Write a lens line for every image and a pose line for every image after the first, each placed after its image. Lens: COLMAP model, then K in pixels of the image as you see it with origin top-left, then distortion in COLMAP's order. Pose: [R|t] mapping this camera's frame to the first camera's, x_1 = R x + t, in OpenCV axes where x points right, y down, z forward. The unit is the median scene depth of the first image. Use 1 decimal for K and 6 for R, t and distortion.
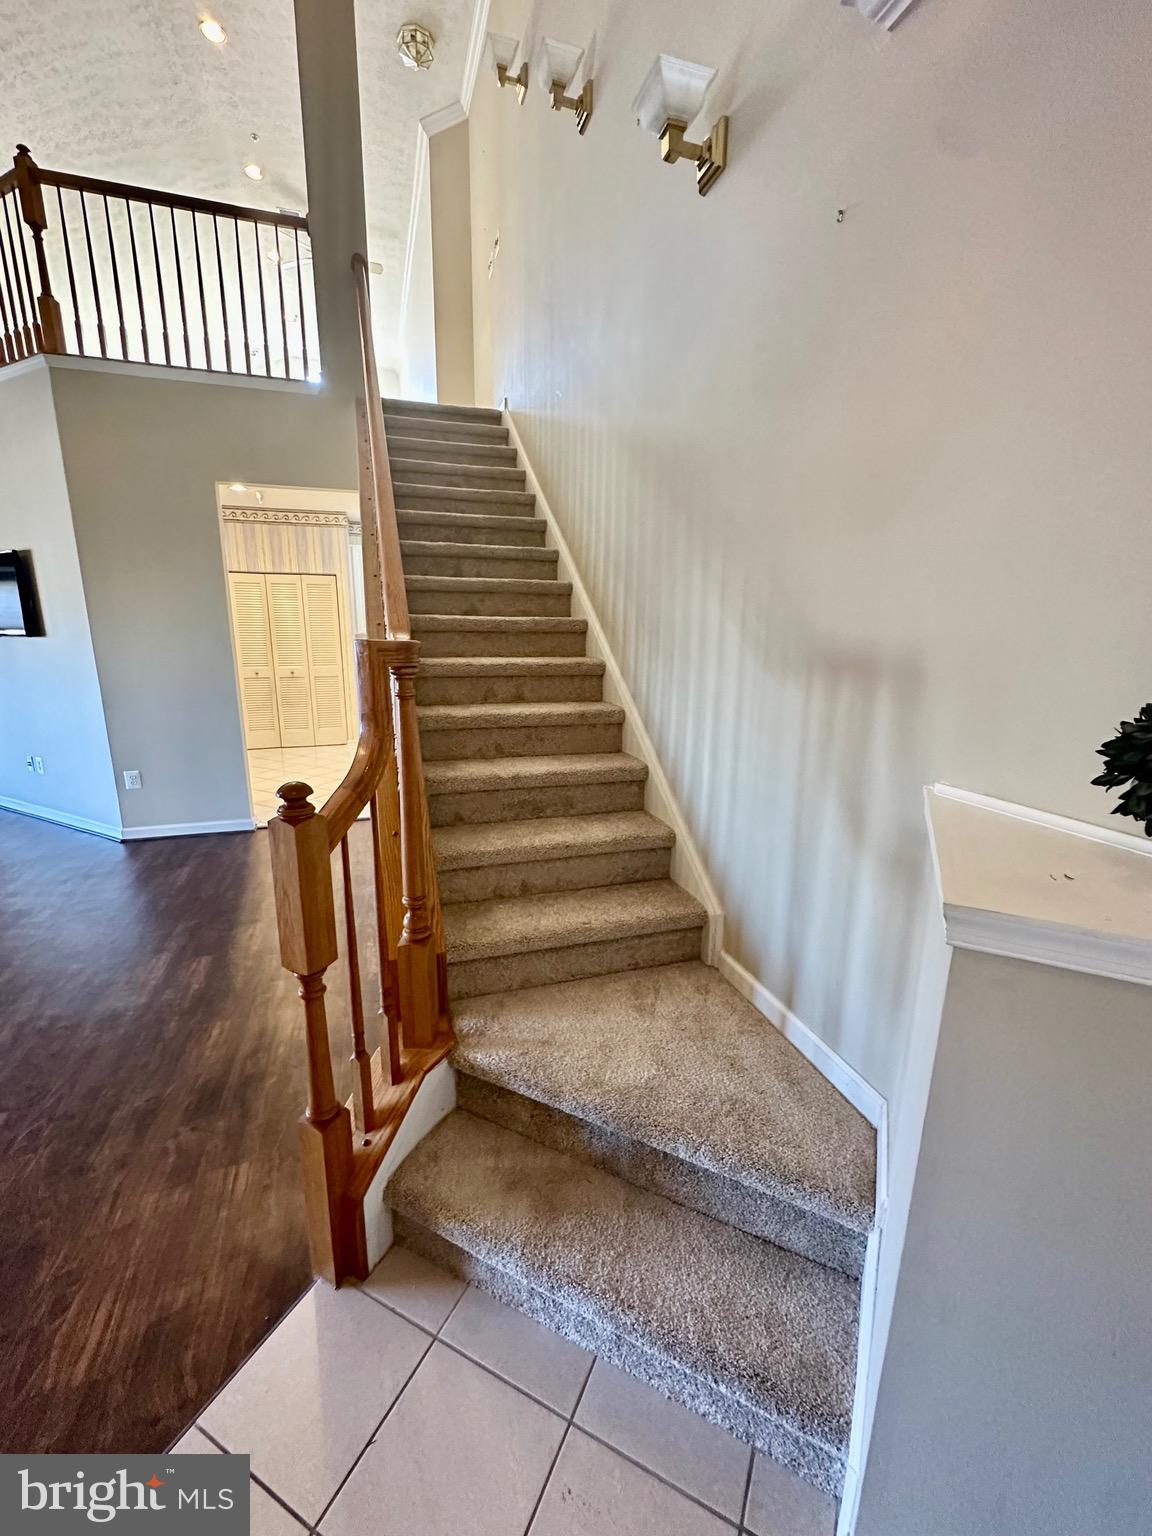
lens RADIAL K [[615.3, 0, 578.8], [0, 615.3, 771.0], [0, 0, 1]] dist [-0.003985, 0.000862]
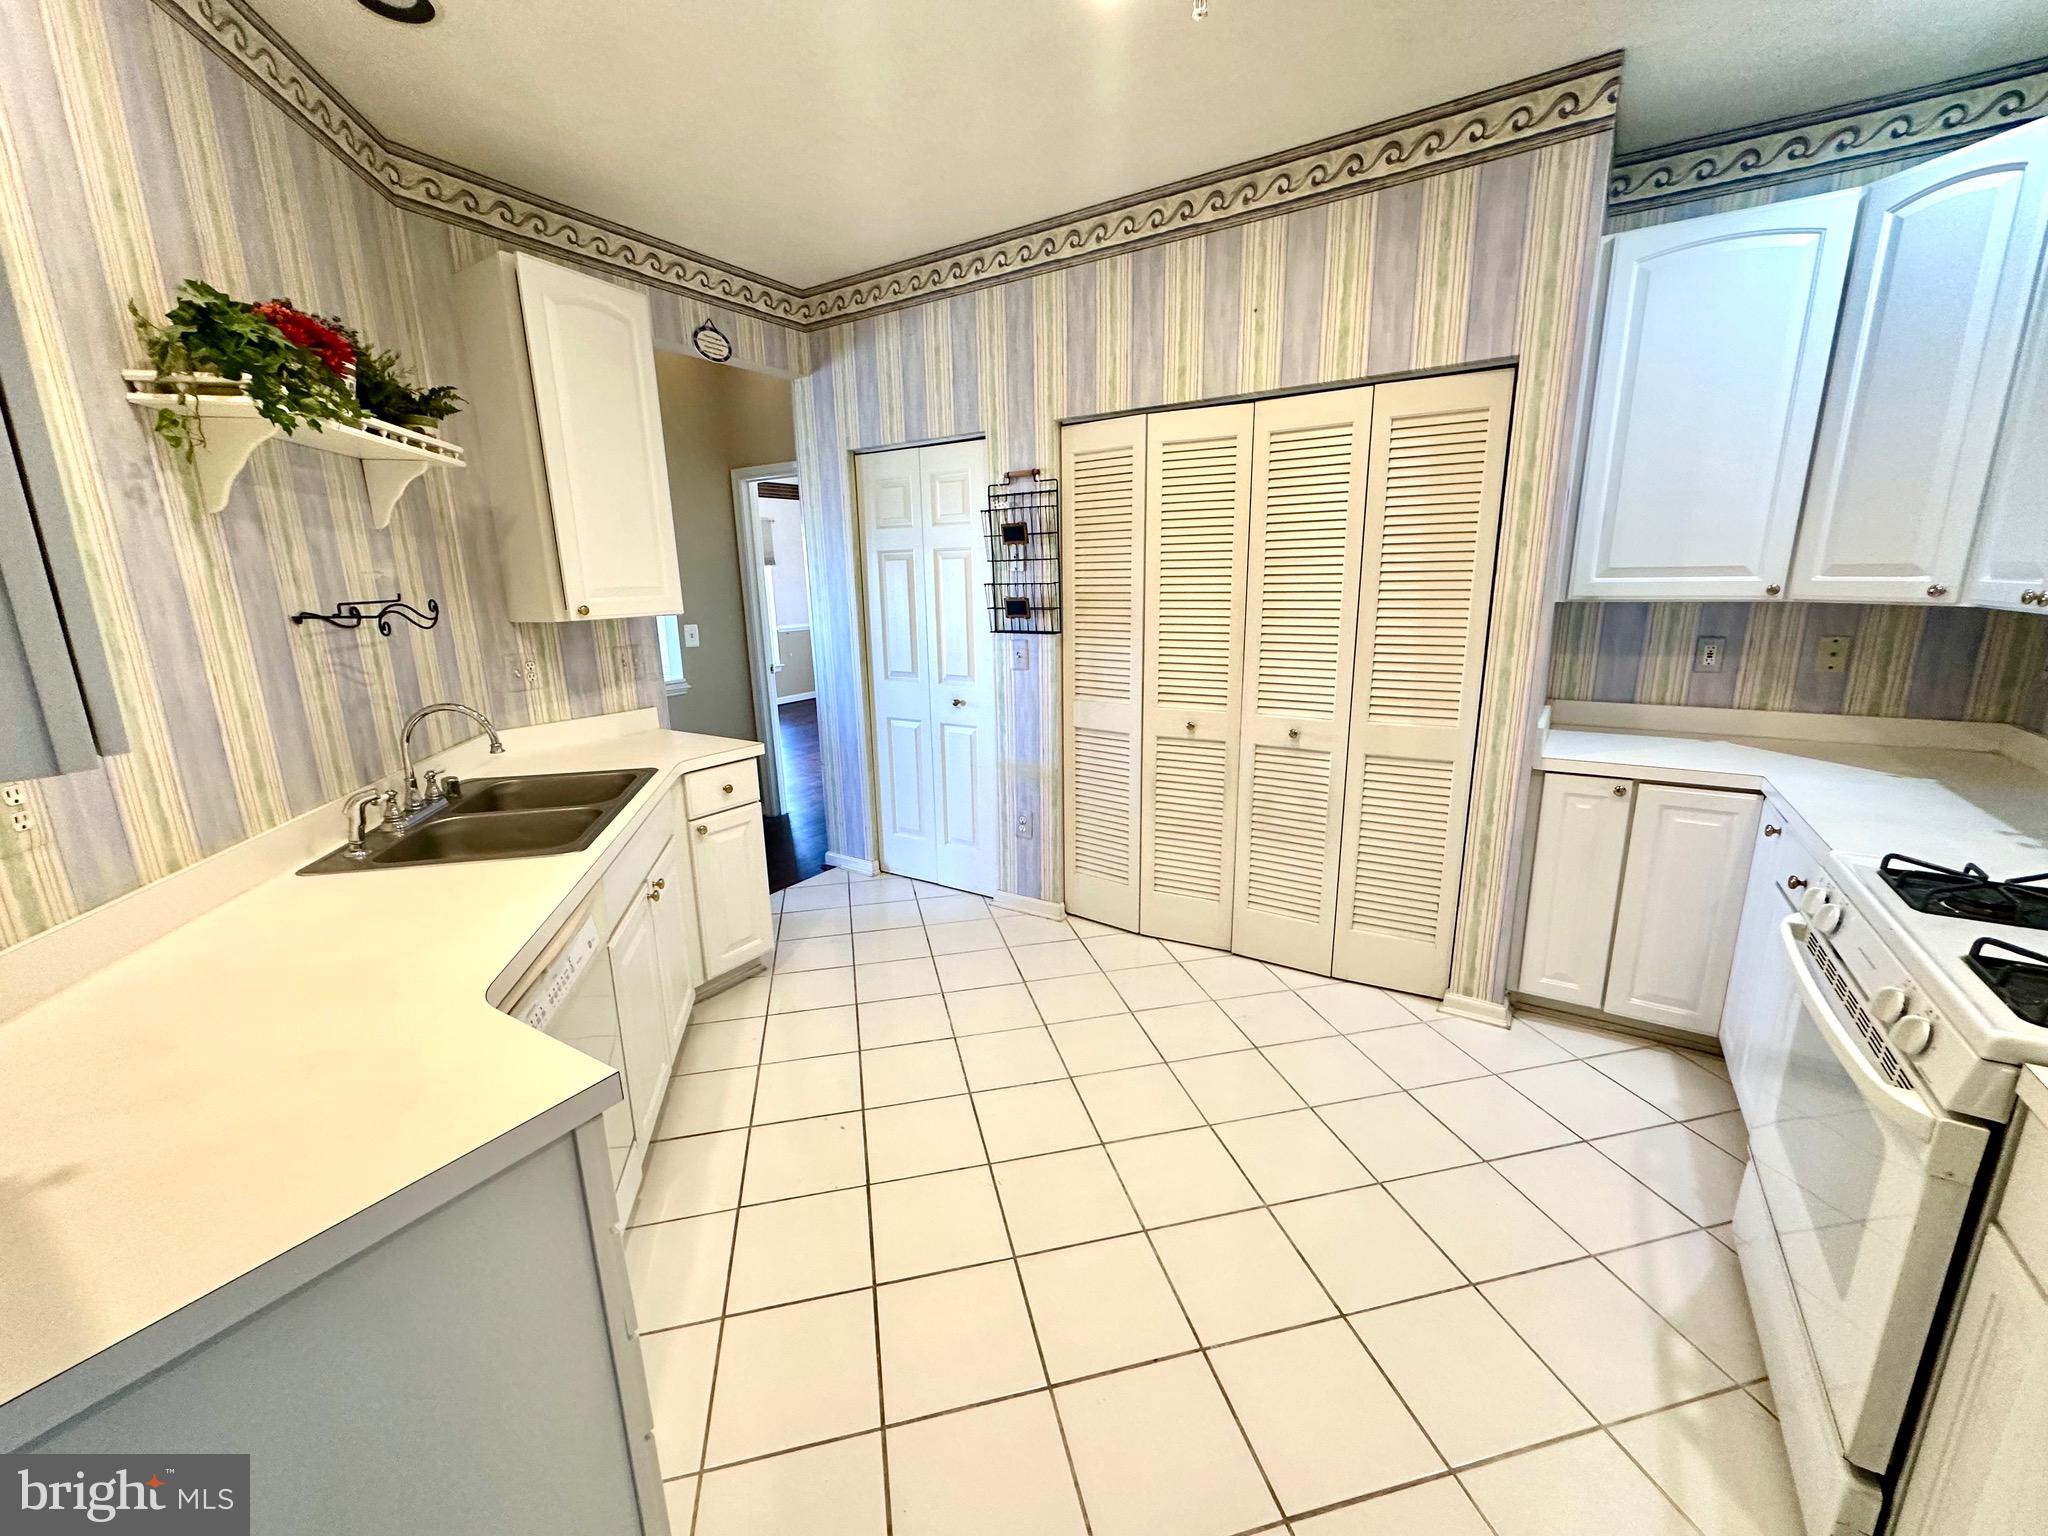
lens RADIAL K [[820.4, 0, 1024.4], [0, 820.4, 767.6], [0, 0, 1]] dist [-0.003985, 0.000862]
pose [[0.628507, 0.151663, -0.762874, -0.249833], [-0.152287, 0.985817, 0.070520, -0.156047], [0.762750, 0.071853, 0.642690, 0.663868]]
